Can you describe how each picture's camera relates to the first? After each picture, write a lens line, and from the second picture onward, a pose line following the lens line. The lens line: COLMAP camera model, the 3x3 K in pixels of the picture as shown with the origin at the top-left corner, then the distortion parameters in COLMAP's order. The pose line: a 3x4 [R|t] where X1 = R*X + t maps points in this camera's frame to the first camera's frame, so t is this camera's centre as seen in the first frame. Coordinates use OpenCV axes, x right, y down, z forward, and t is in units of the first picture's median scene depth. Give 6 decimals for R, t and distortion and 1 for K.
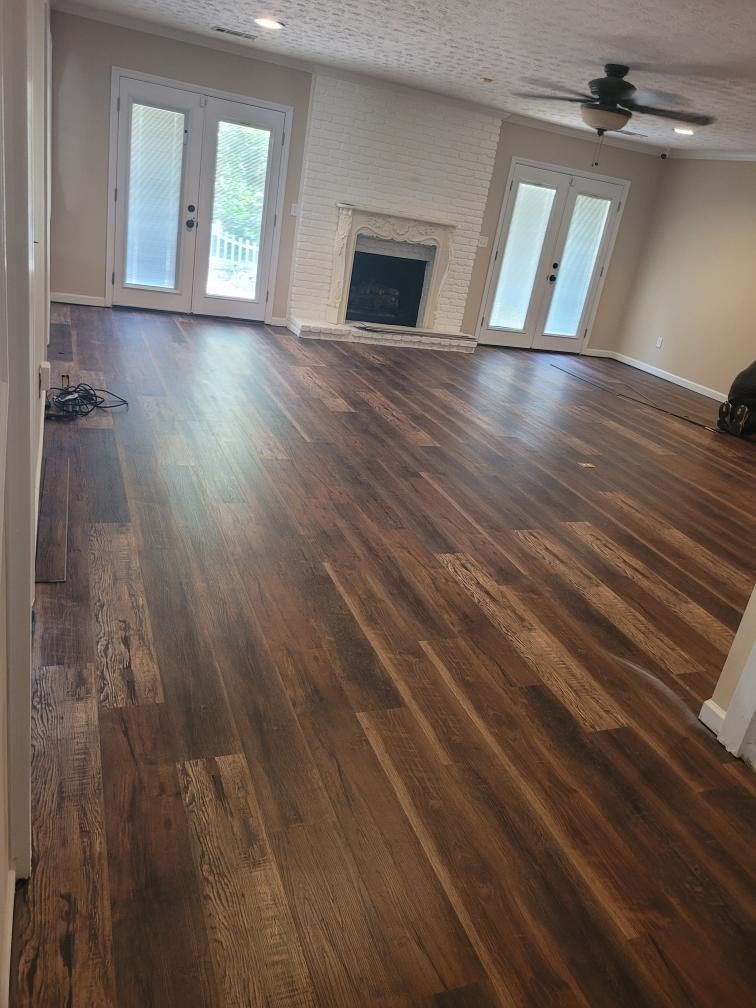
lens RADIAL K [[781.0, 0, 385.4], [0, 781.0, 500.2], [0, 0, 1]] dist [0.035853, -0.028484]
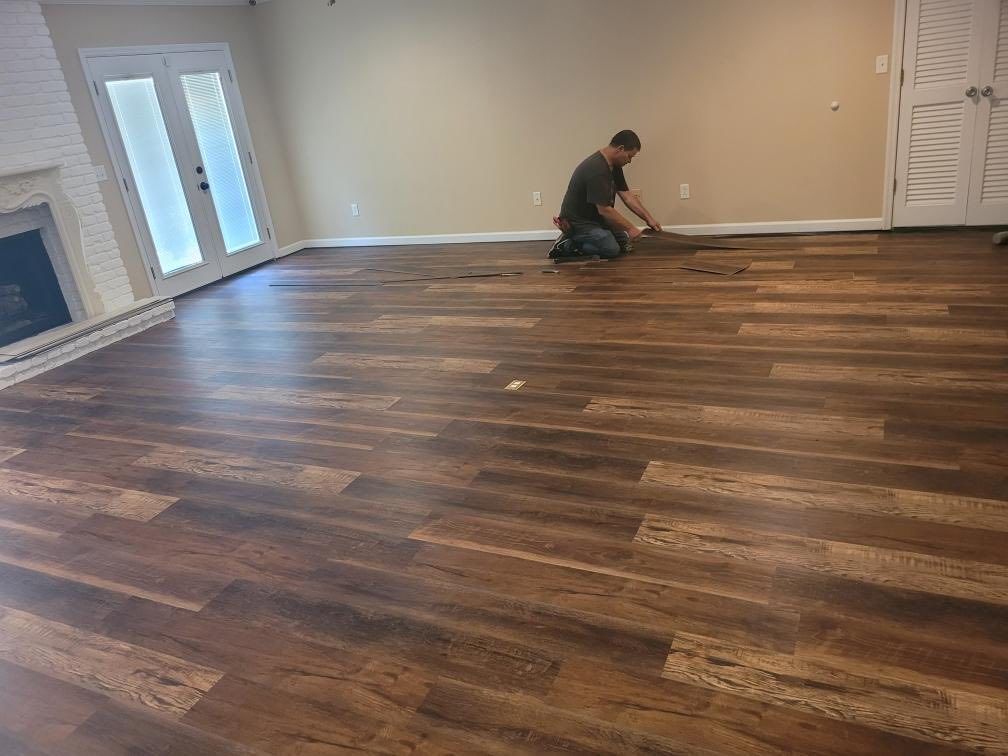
lens RADIAL K [[781.0, 0, 495.0], [0, 781.0, 384.9], [0, 0, 1]] dist [0.035853, -0.028484]
pose [[0.698506, -0.491579, 0.520038, -0.094659], [0.481967, 0.860342, 0.165890, -0.117112], [-0.528958, 0.134766, 0.837879, 0.253112]]
